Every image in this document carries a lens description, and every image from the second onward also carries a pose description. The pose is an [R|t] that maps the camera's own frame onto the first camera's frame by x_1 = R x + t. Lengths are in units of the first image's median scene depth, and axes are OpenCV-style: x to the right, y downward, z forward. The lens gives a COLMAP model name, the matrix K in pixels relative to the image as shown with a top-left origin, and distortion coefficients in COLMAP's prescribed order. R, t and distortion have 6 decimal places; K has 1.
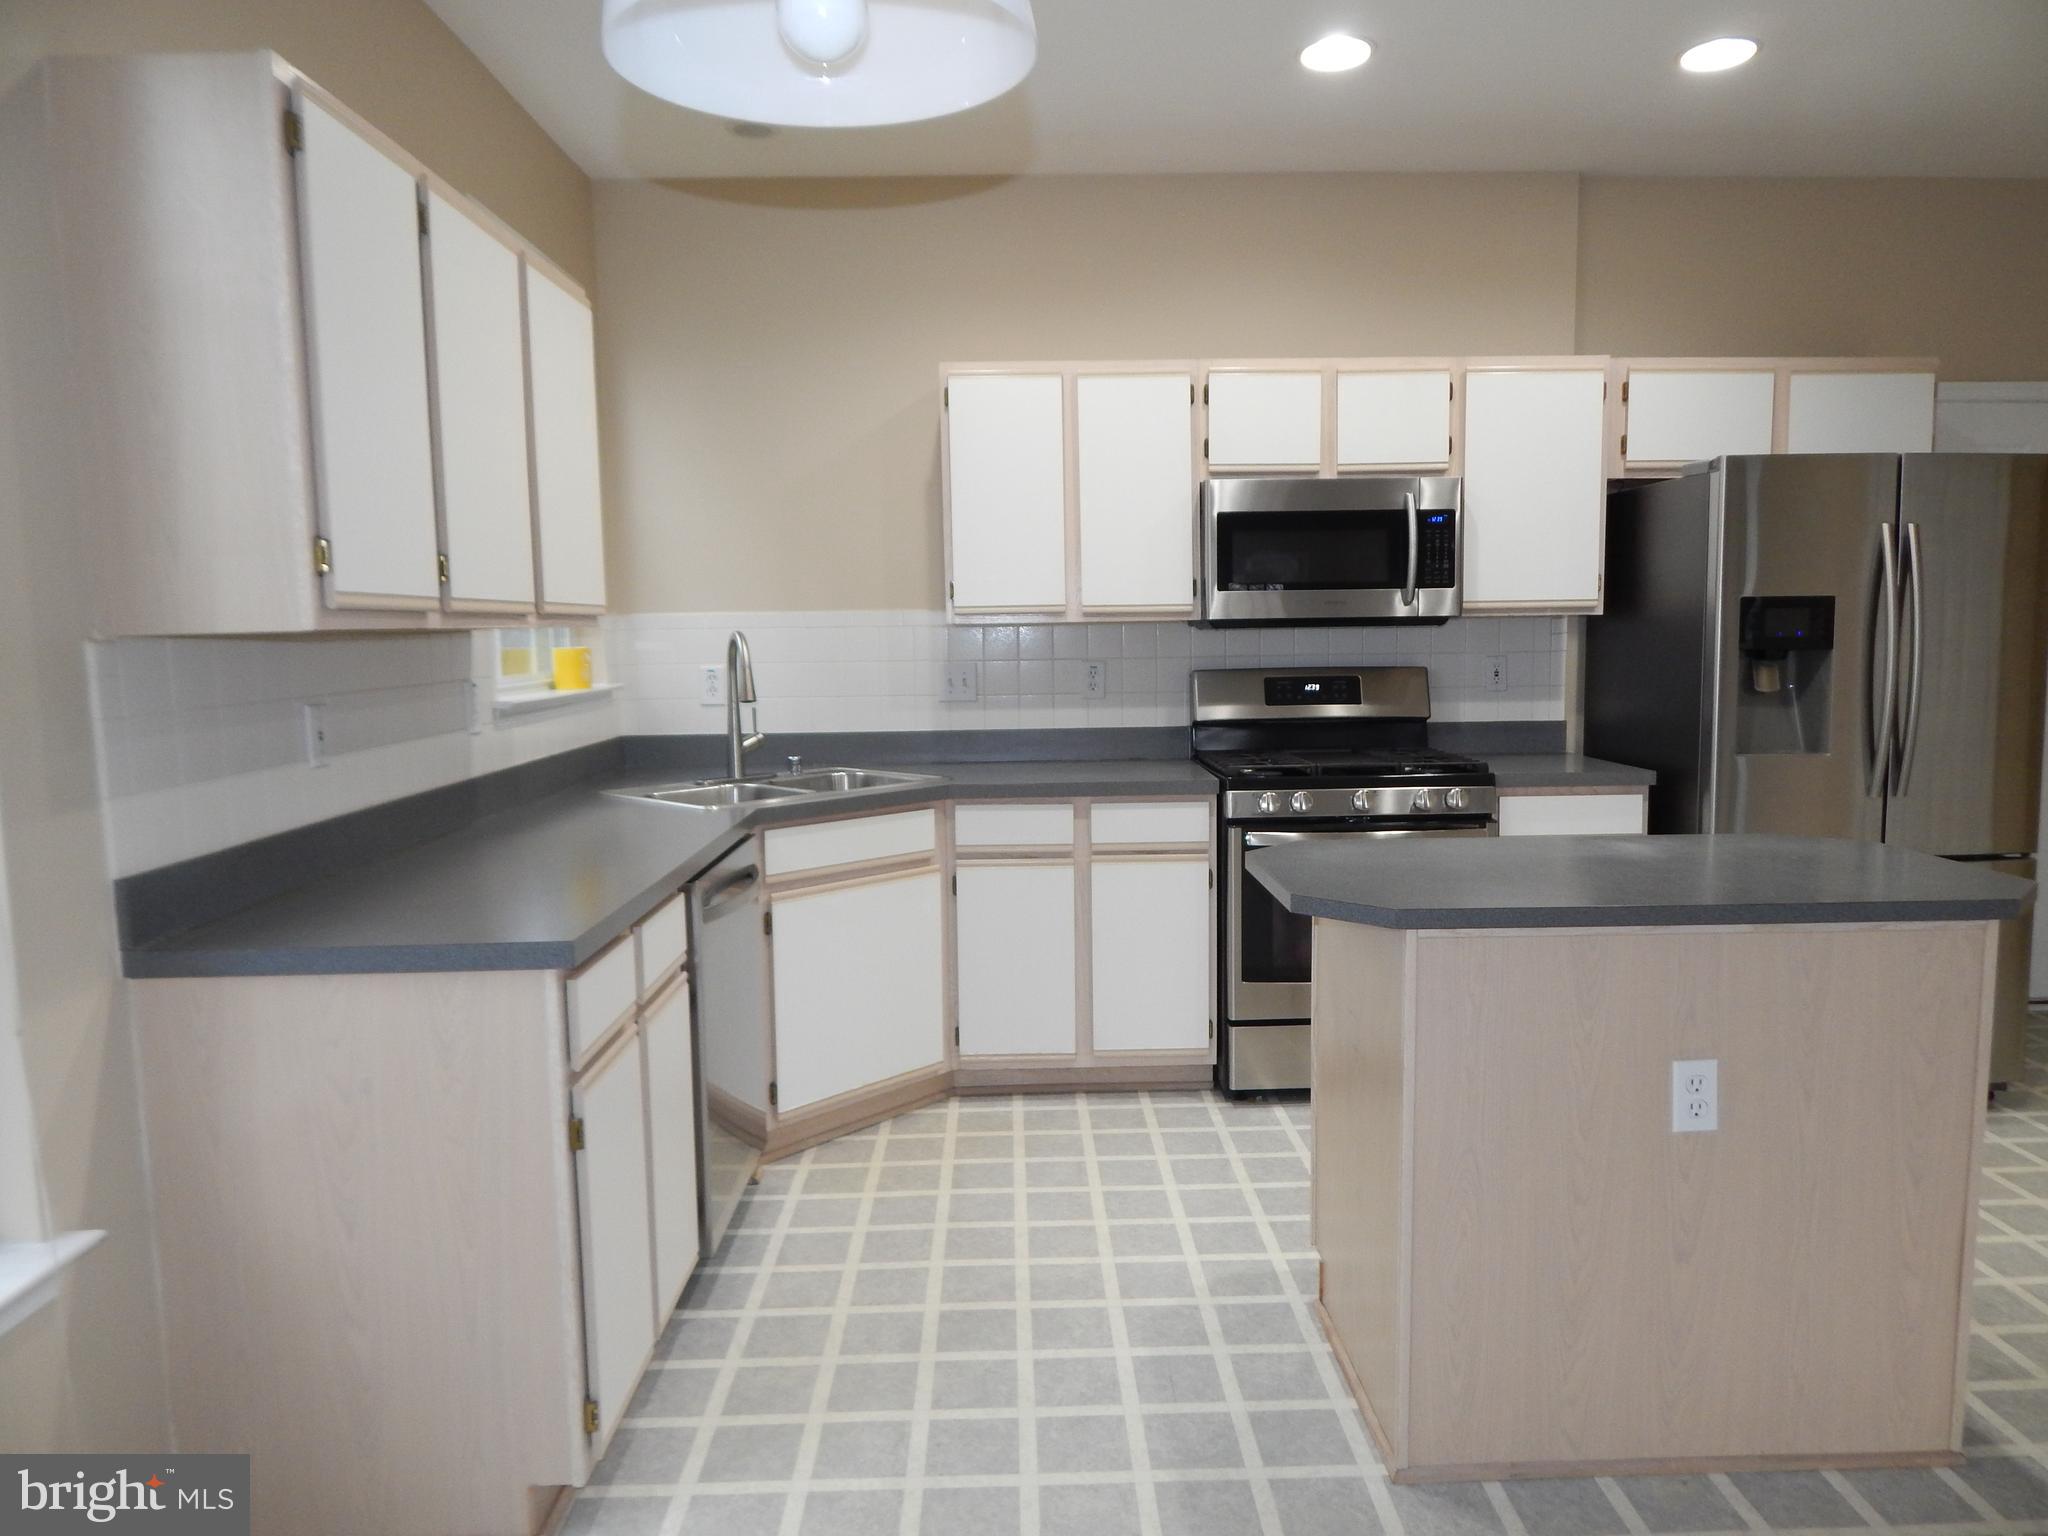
lens RADIAL K [[1348.8, 0, 1053.9], [0, 1348.8, 774.8], [0, 0, 1]] dist [0.003977, -0.004683]
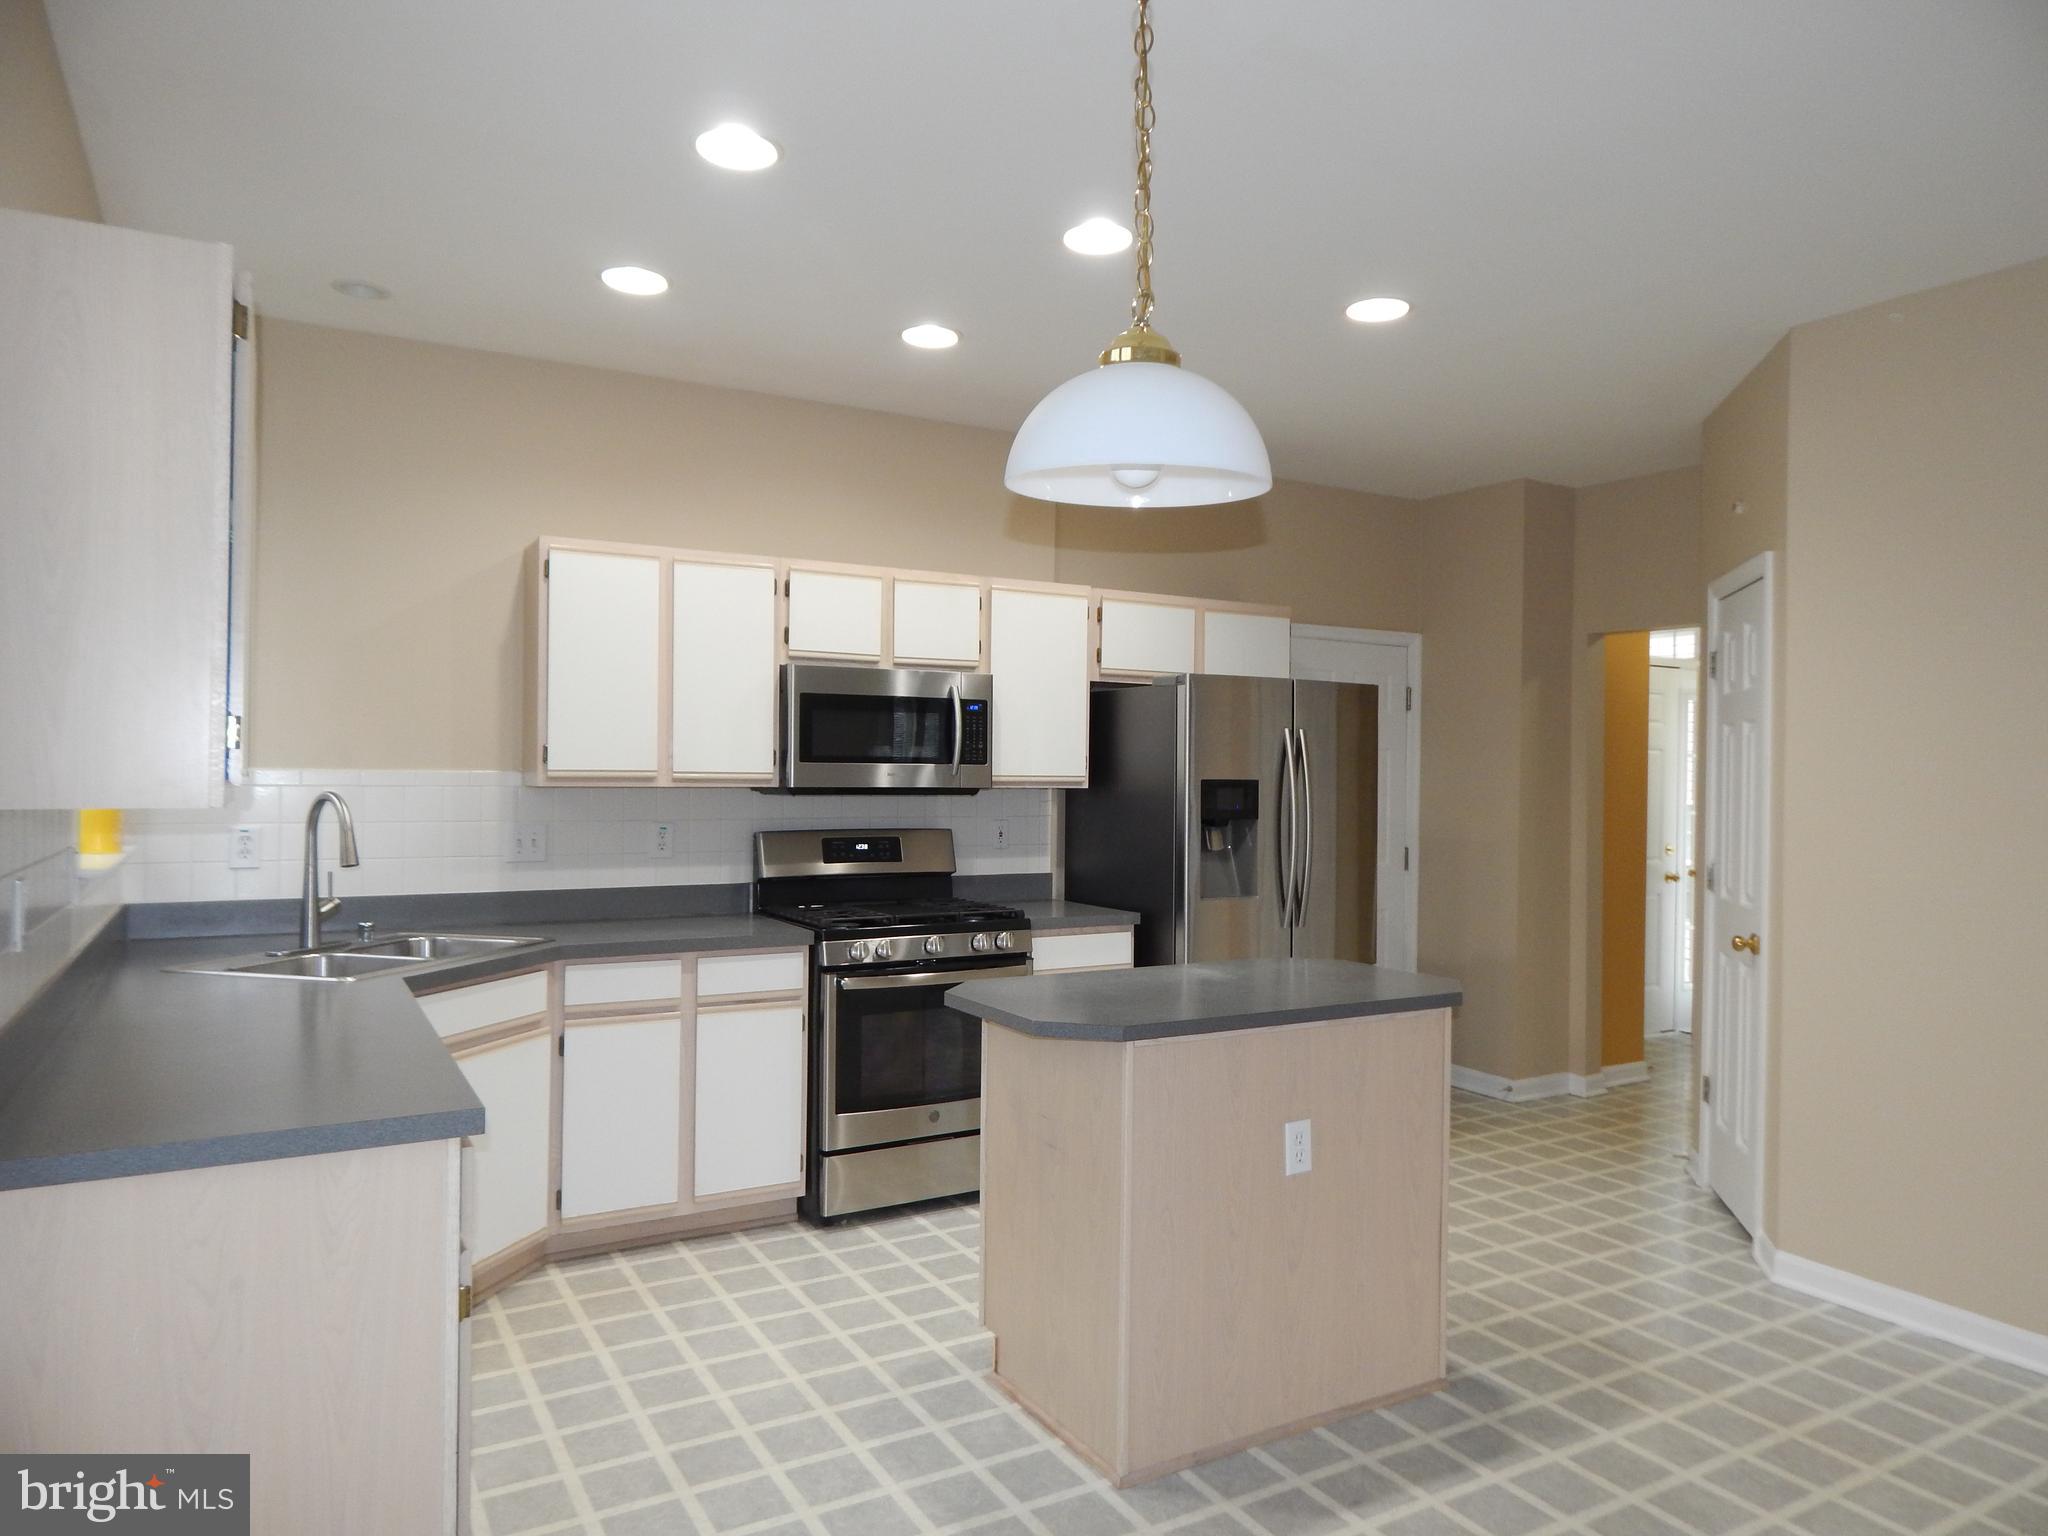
lens RADIAL K [[1348.8, 0, 1053.9], [0, 1348.8, 774.8], [0, 0, 1]] dist [0.003977, -0.004683]
pose [[0.874332, 0.022152, 0.484823, -0.244334], [0.029860, 0.994610, -0.099295, -0.008574], [-0.484409, 0.101294, 0.868958, -0.075562]]
